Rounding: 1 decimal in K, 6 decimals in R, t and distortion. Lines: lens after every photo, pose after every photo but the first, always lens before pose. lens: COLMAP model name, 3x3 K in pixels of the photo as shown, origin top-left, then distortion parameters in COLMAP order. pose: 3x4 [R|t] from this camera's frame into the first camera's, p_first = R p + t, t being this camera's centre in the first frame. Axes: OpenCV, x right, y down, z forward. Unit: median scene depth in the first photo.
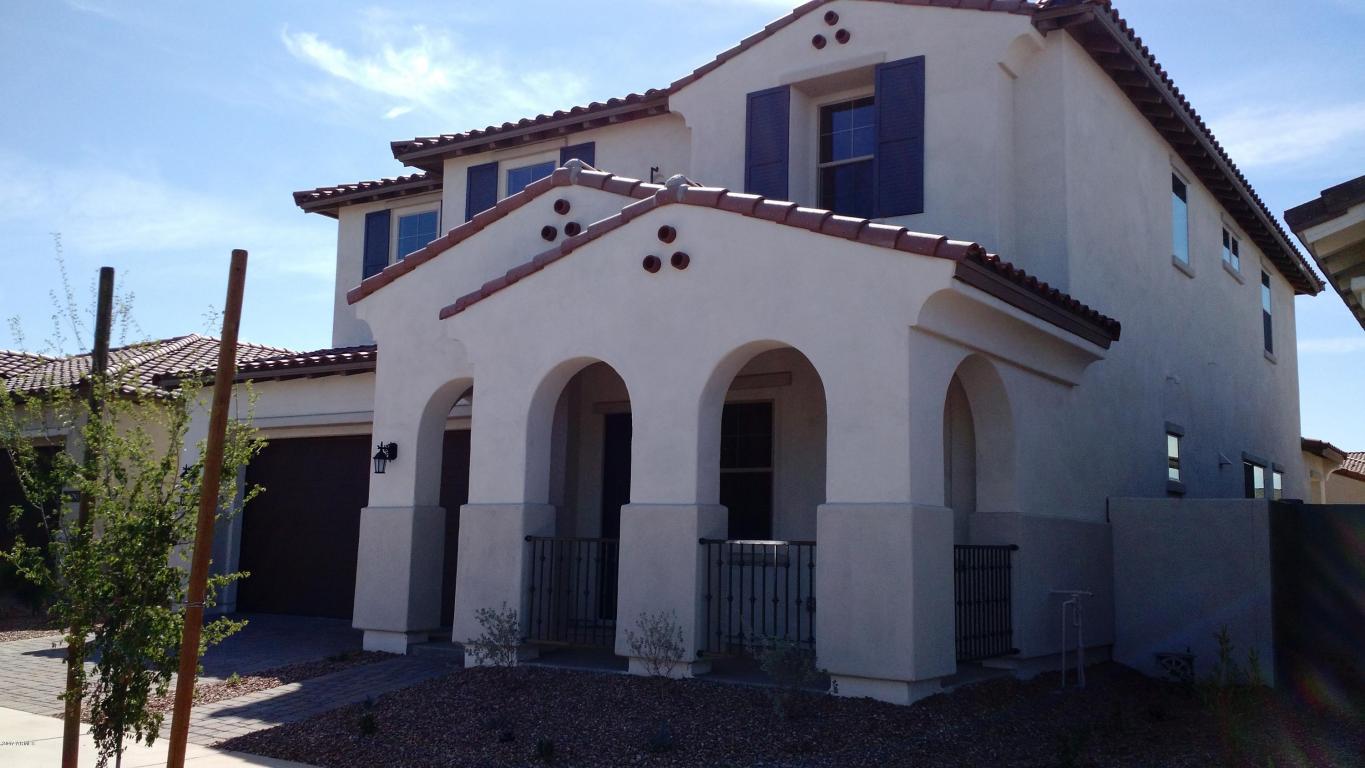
lens RADIAL K [[1262.7, 0, 669.2], [0, 1262.7, 365.5], [0, 0, 1]] dist [0.158220, -0.410584]
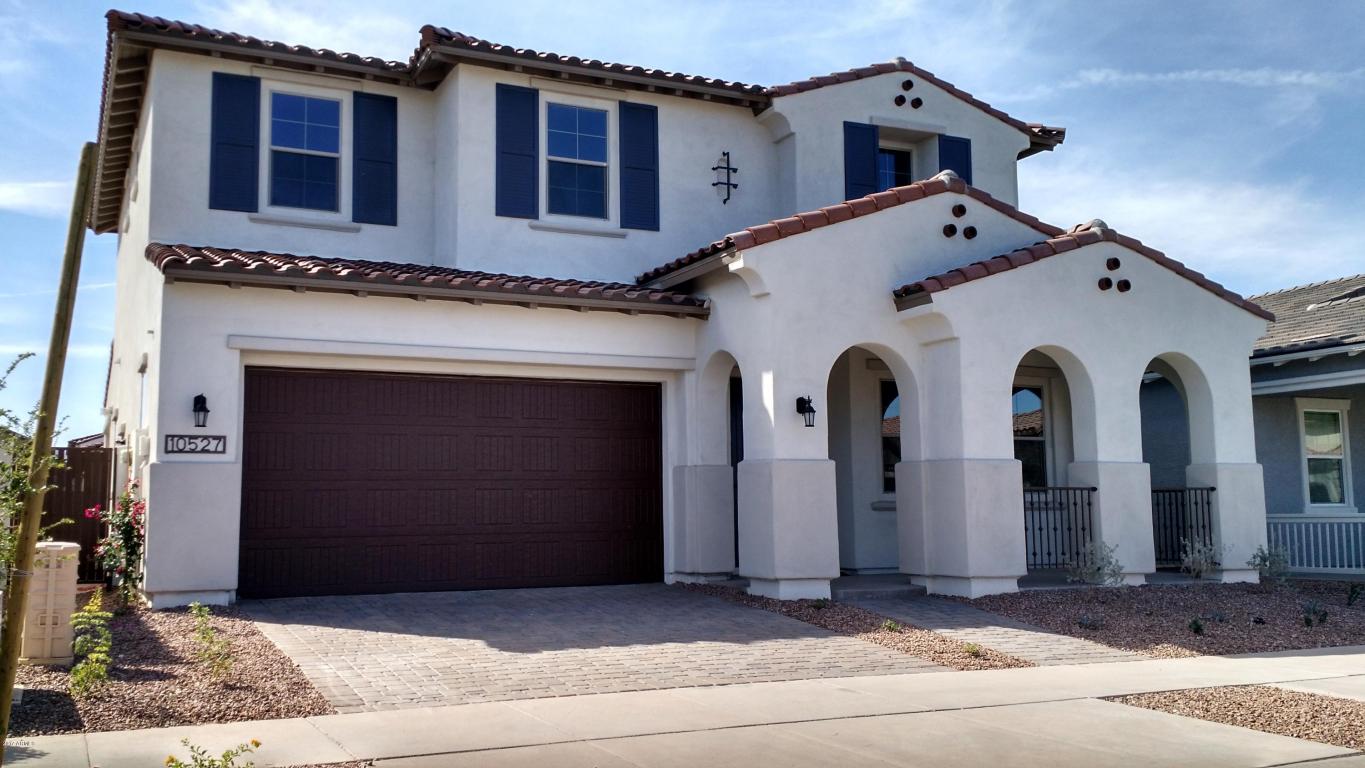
lens RADIAL K [[1262.7, 0, 669.2], [0, 1262.7, 365.5], [0, 0, 1]] dist [0.158220, -0.410584]
pose [[0.501310, 0.078766, 0.861675, -1.036968], [-0.100565, 0.994403, -0.032392, 0.071017], [-0.859404, -0.070416, 0.506425, 0.517794]]
